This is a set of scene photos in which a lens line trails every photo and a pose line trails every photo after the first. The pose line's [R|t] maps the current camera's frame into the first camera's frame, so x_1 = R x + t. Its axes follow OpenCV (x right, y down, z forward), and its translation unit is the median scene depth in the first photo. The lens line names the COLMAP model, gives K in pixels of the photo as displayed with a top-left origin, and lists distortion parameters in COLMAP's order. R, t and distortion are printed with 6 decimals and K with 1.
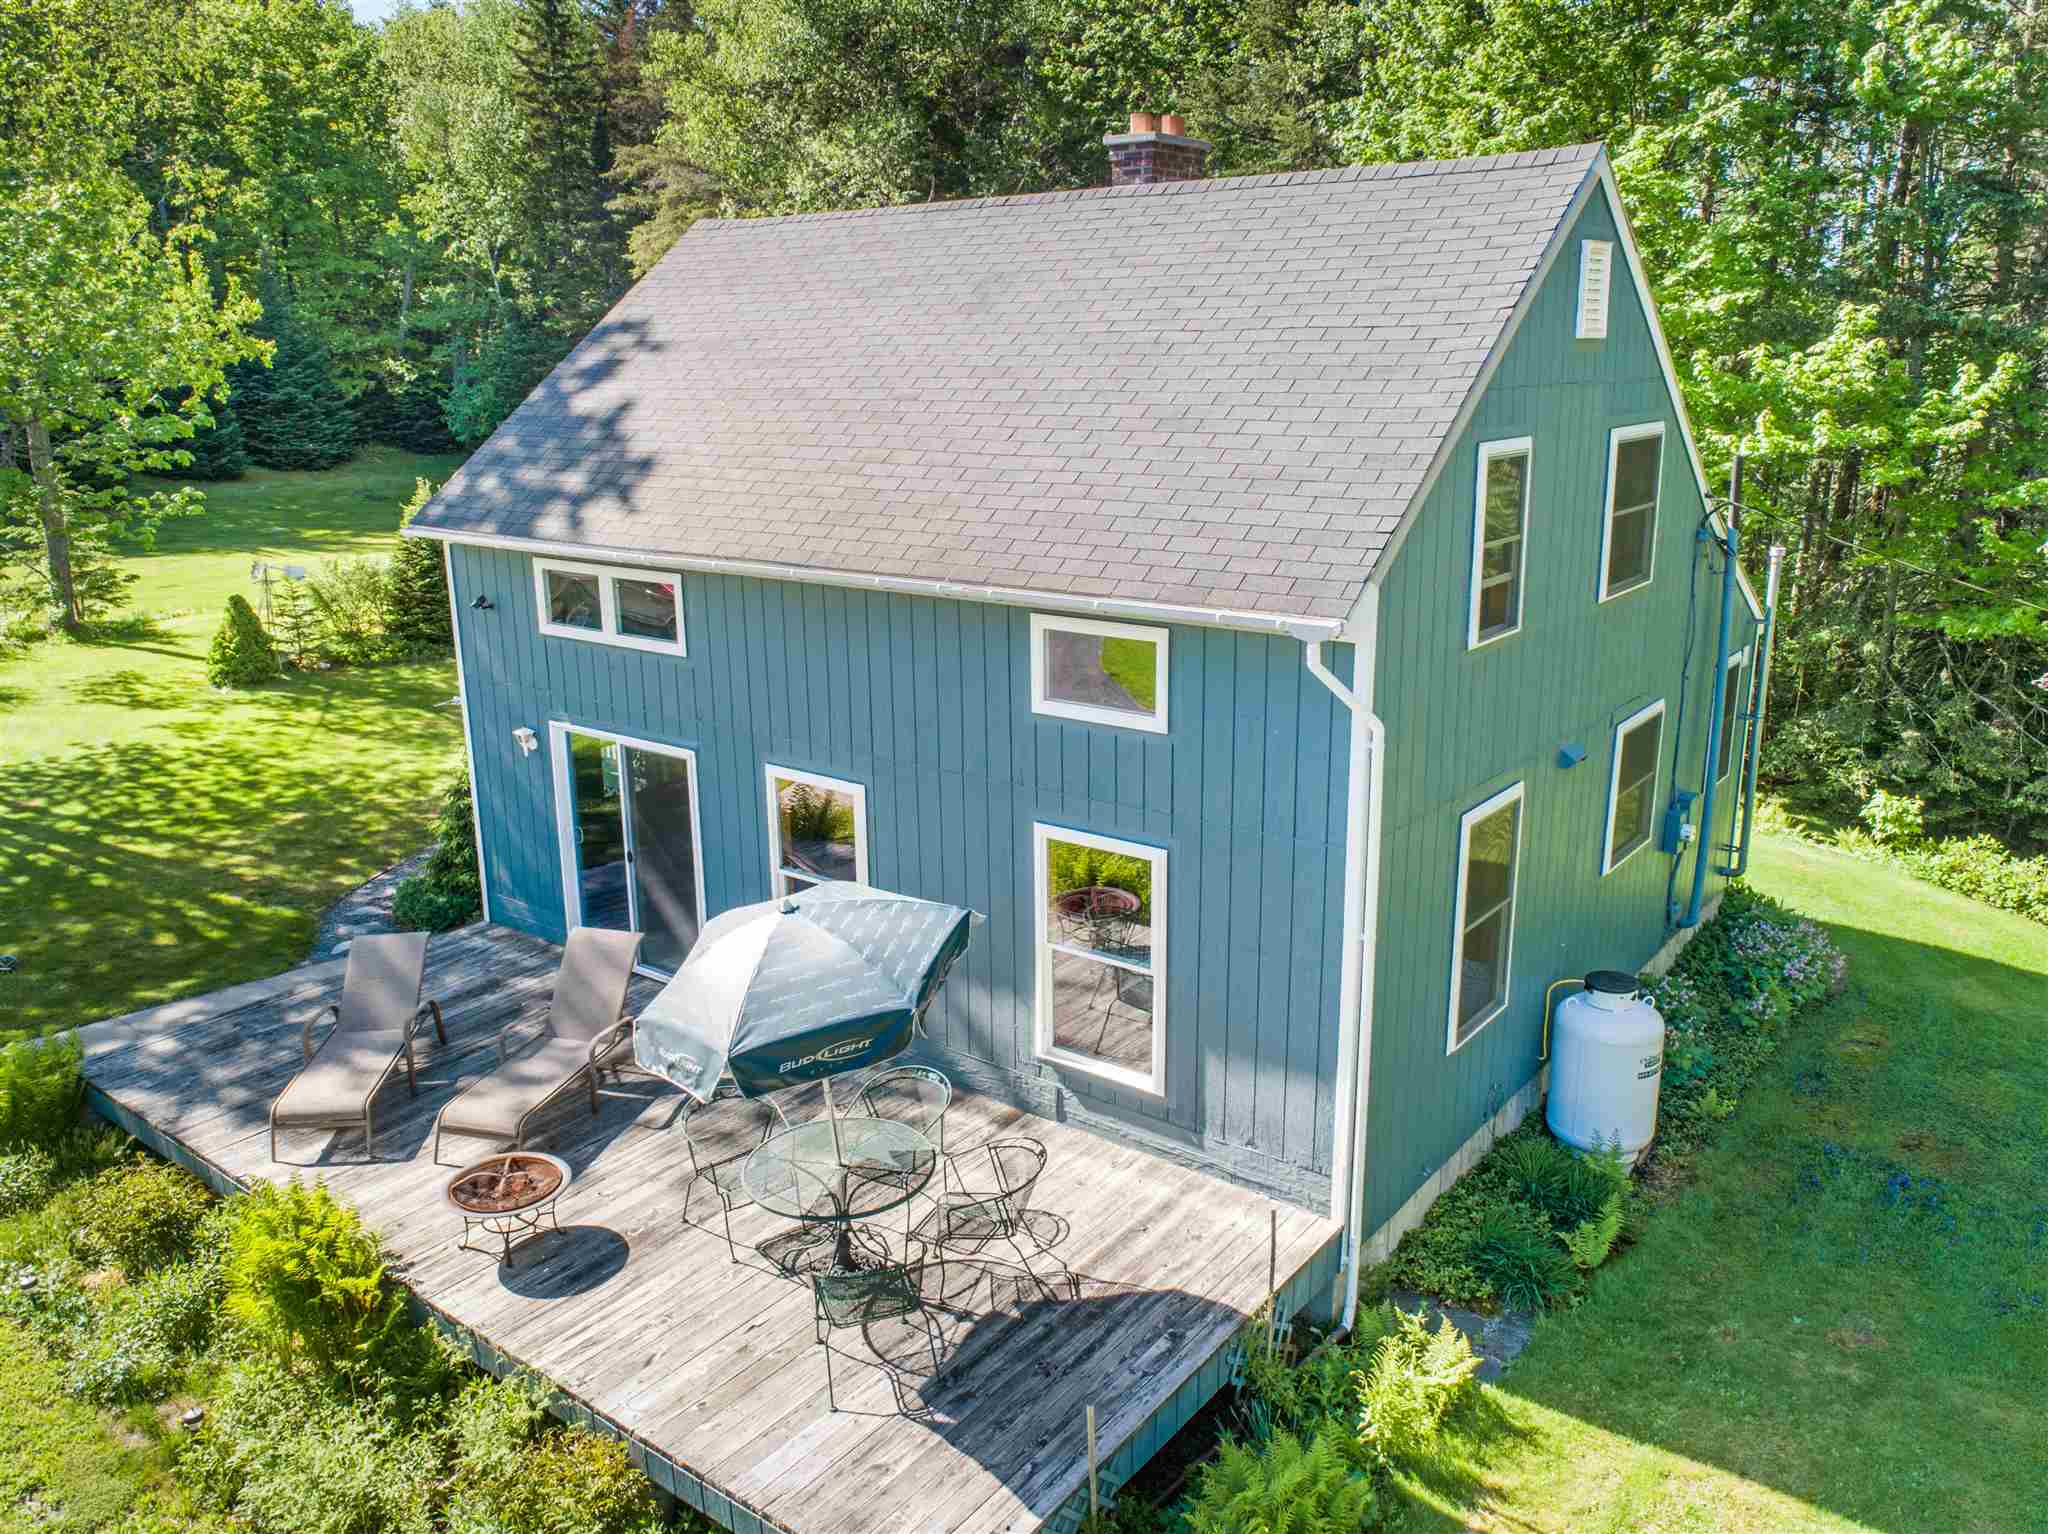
lens RADIAL K [[1568.7, 0, 1024.0], [0, 1568.7, 767.0], [0, 0, 1]] dist [-0.021768, -0.001523]
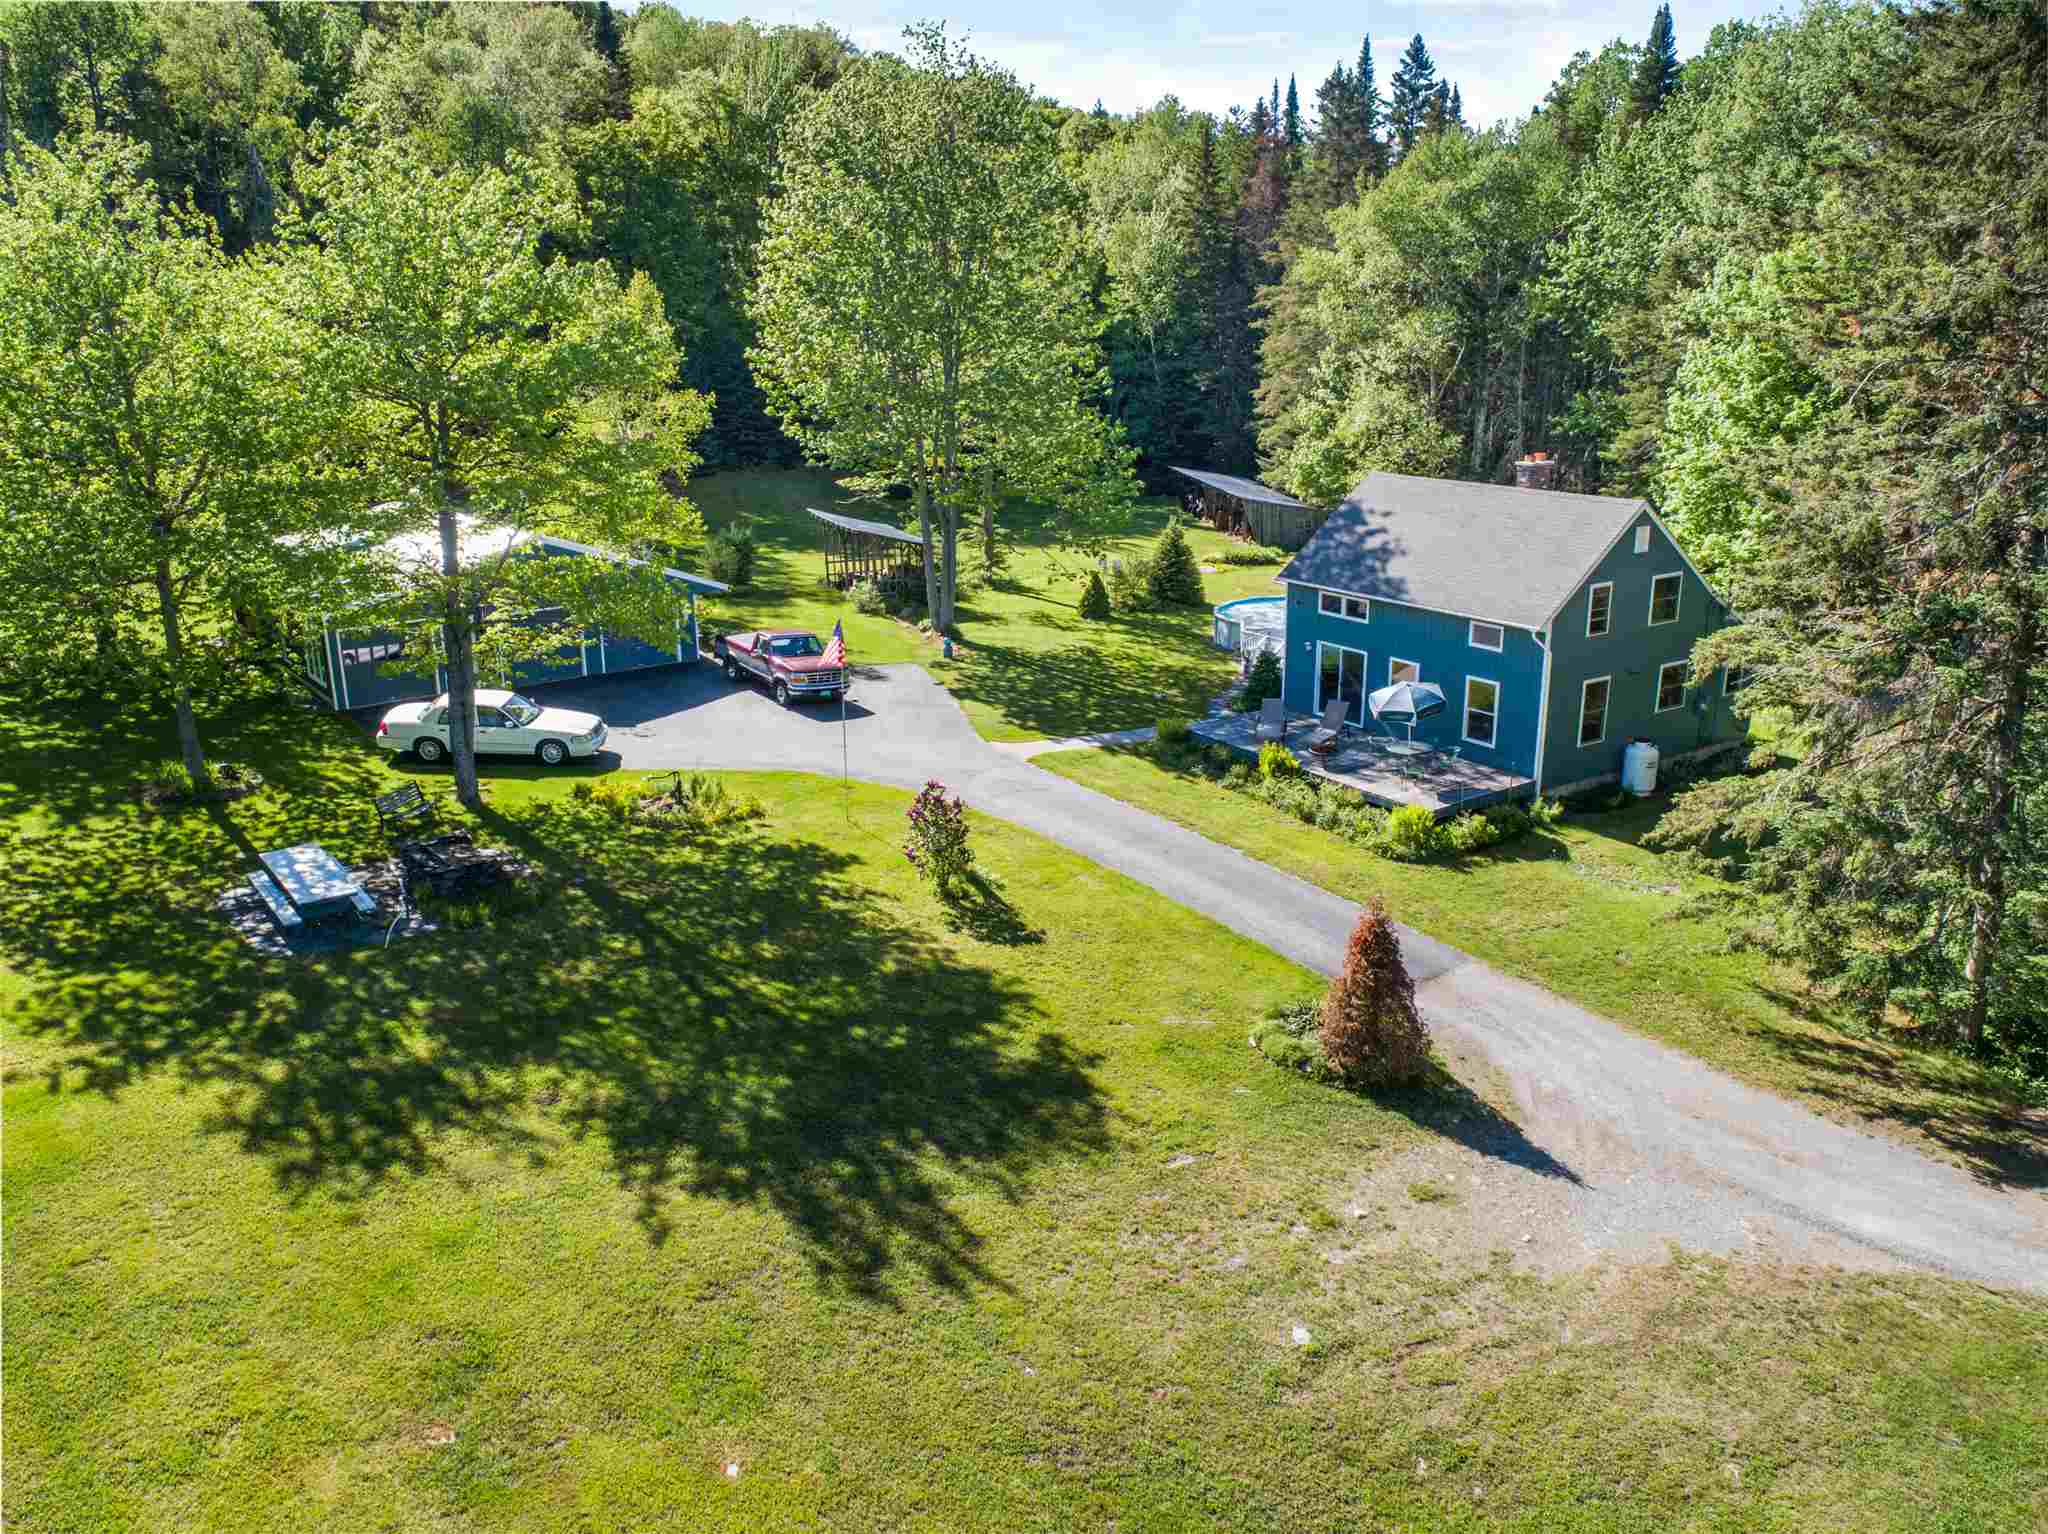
lens RADIAL K [[1568.7, 0, 1024.0], [0, 1568.7, 767.0], [0, 0, 1]] dist [-0.021768, -0.001523]
pose [[0.949997, 0.093643, -0.297887, 0.131565], [-0.085130, 0.995507, 0.041458, 0.182577], [0.300431, -0.014026, 0.953701, -2.794032]]
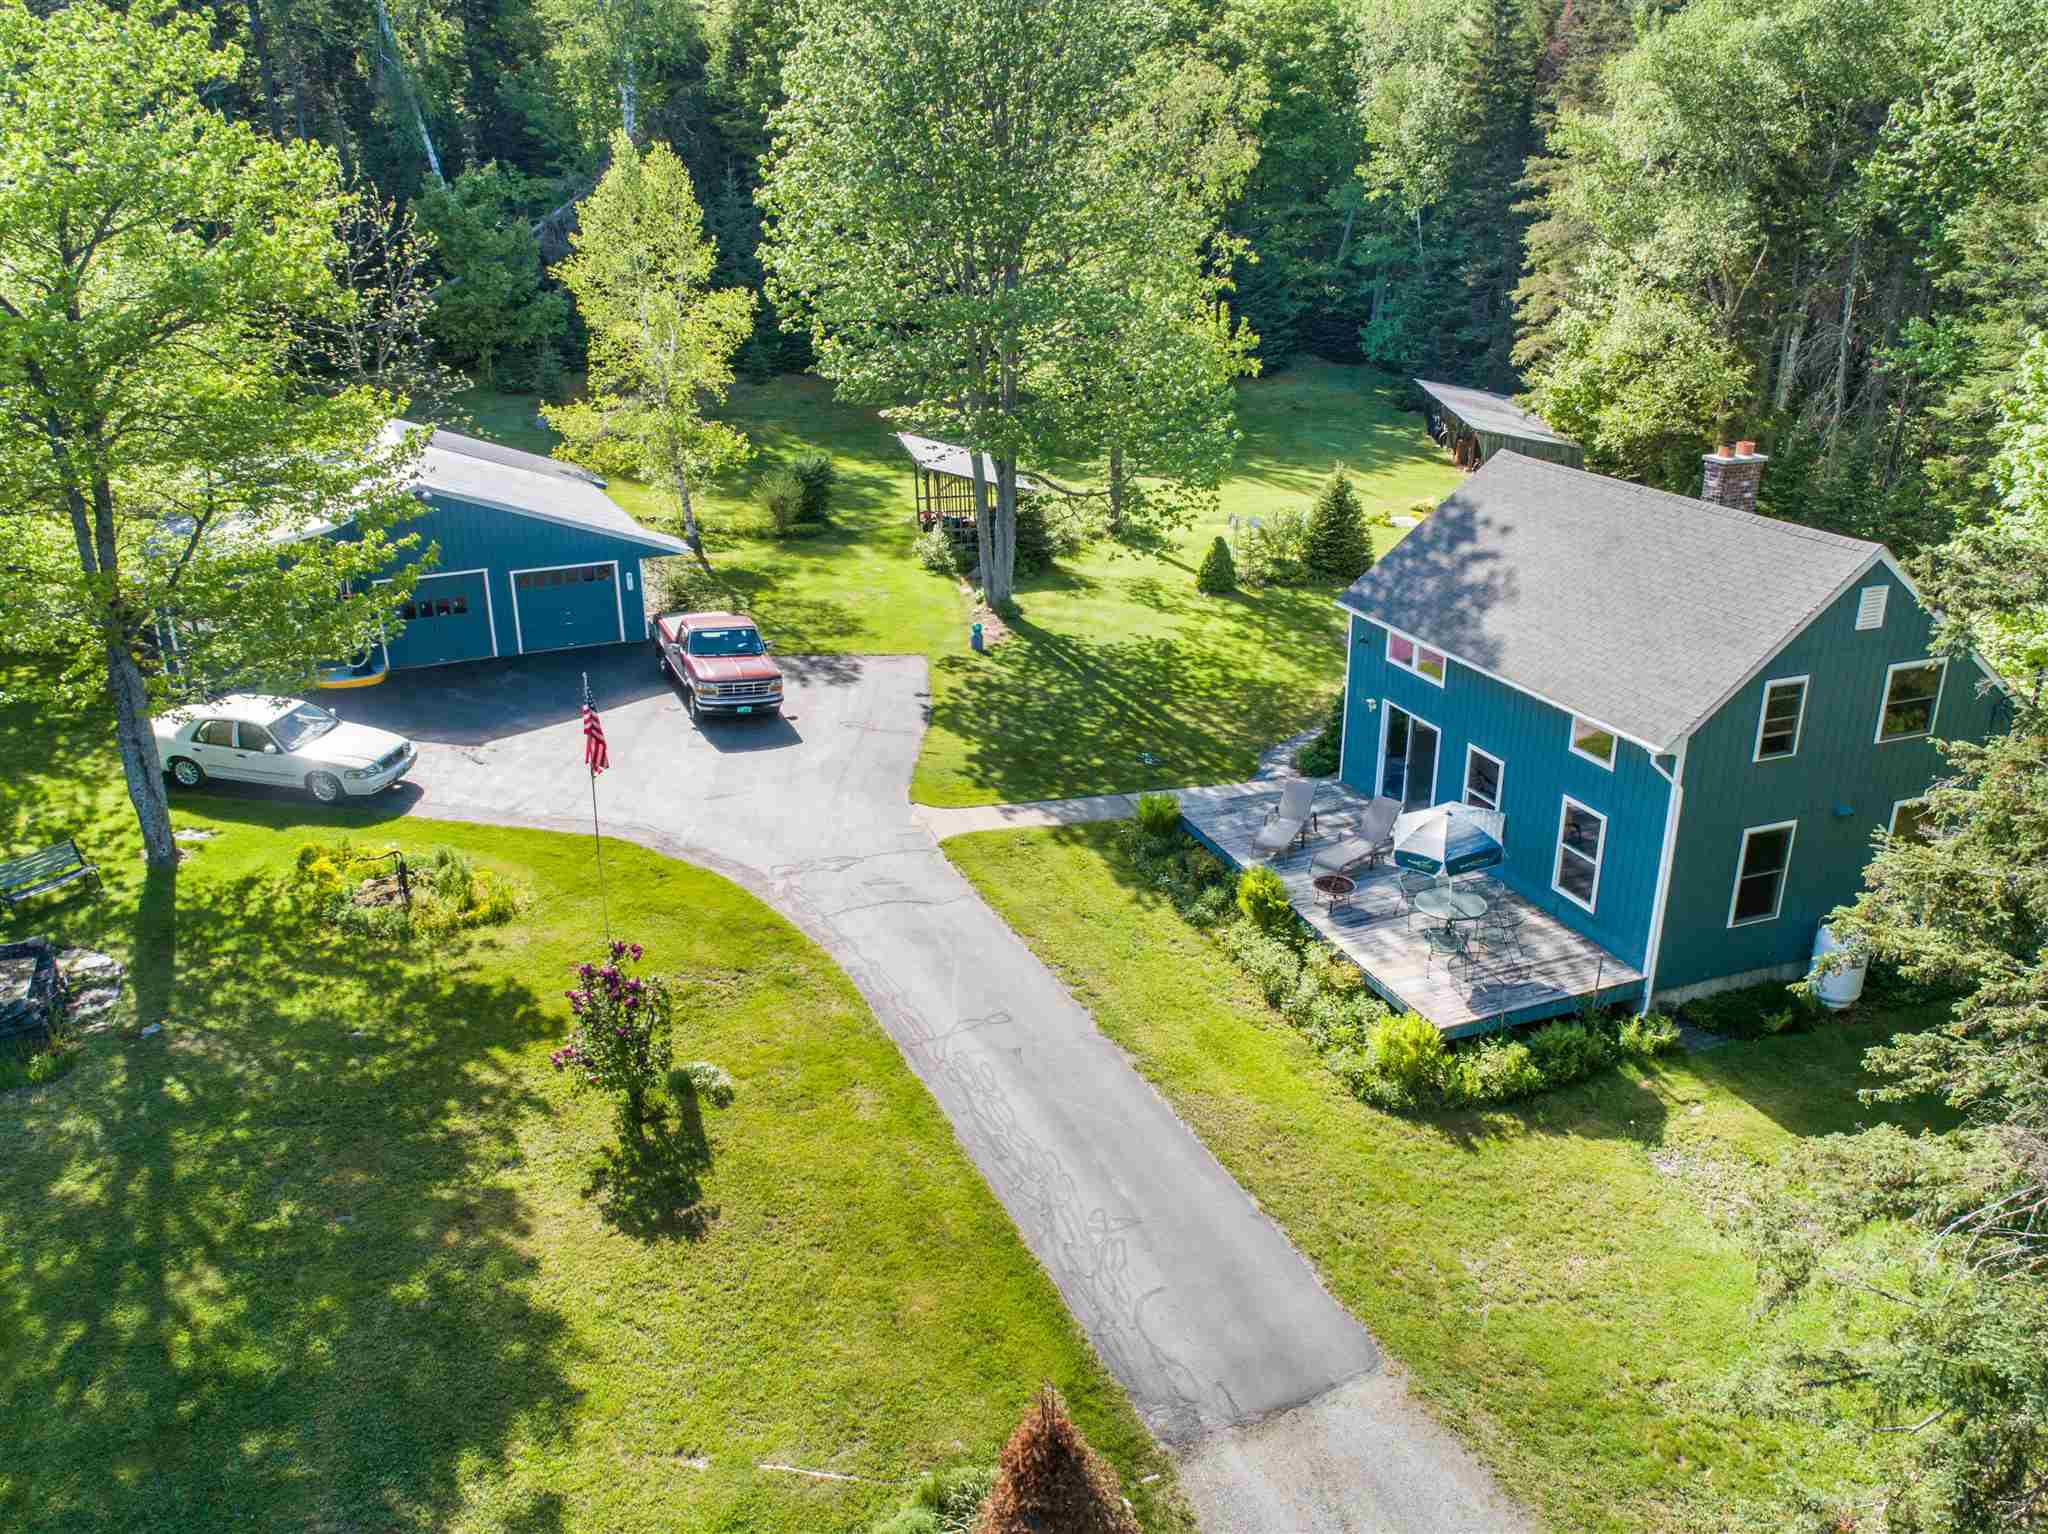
lens RADIAL K [[1568.7, 0, 1024.0], [0, 1568.7, 767.0], [0, 0, 1]] dist [-0.021768, -0.001523]
pose [[0.853191, 0.194787, -0.483863, 0.441057], [-0.140715, 0.979214, 0.146078, -0.233404], [0.502259, -0.056546, 0.862866, -1.459339]]
